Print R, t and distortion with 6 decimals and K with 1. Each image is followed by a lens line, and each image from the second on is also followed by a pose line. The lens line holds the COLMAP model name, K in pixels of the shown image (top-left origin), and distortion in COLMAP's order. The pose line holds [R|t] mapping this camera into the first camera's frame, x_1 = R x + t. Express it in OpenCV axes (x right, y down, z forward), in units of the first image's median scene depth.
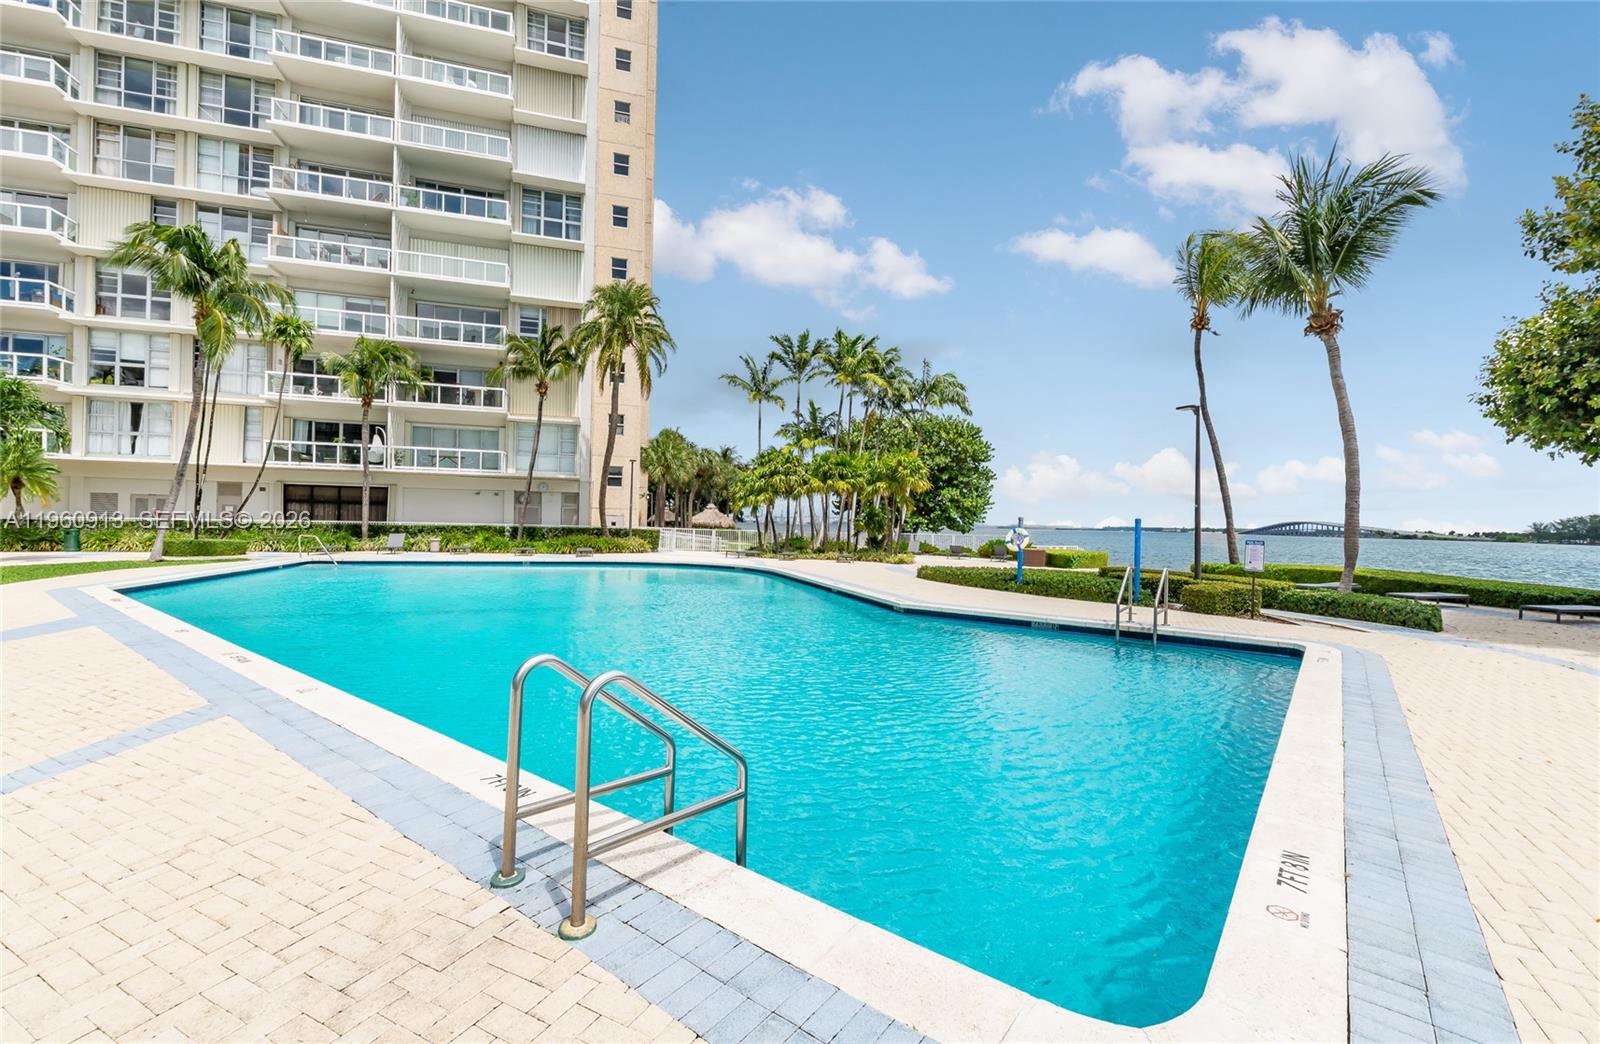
lens RADIAL K [[798.1, 0, 776.8], [0, 798.1, 522.5], [0, 0, 1]] dist [0.001412, 0.000573]
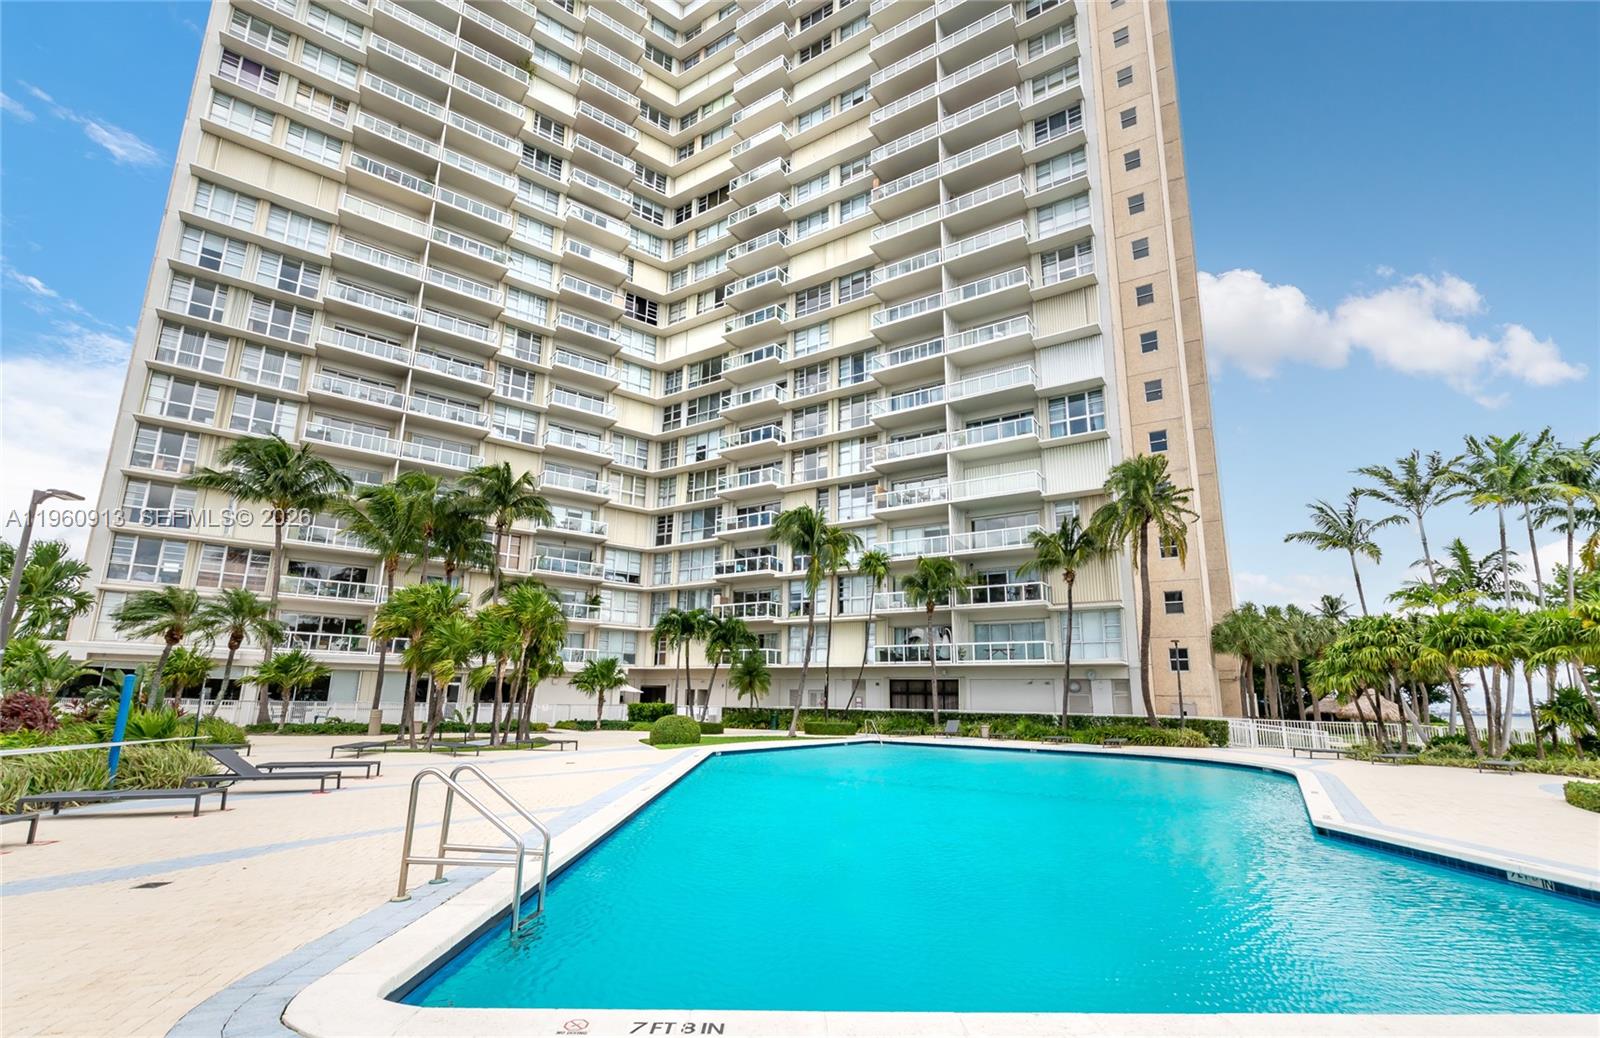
lens RADIAL K [[798.1, 0, 776.8], [0, 798.1, 519.5], [0, 0, 1]] dist [0.001412, 0.000573]
pose [[0.551200, -0.193328, -0.811667, 0.354060], [-0.006174, 0.971815, -0.235665, 0.004935], [0.834350, 0.134910, 0.534471, 0.127784]]
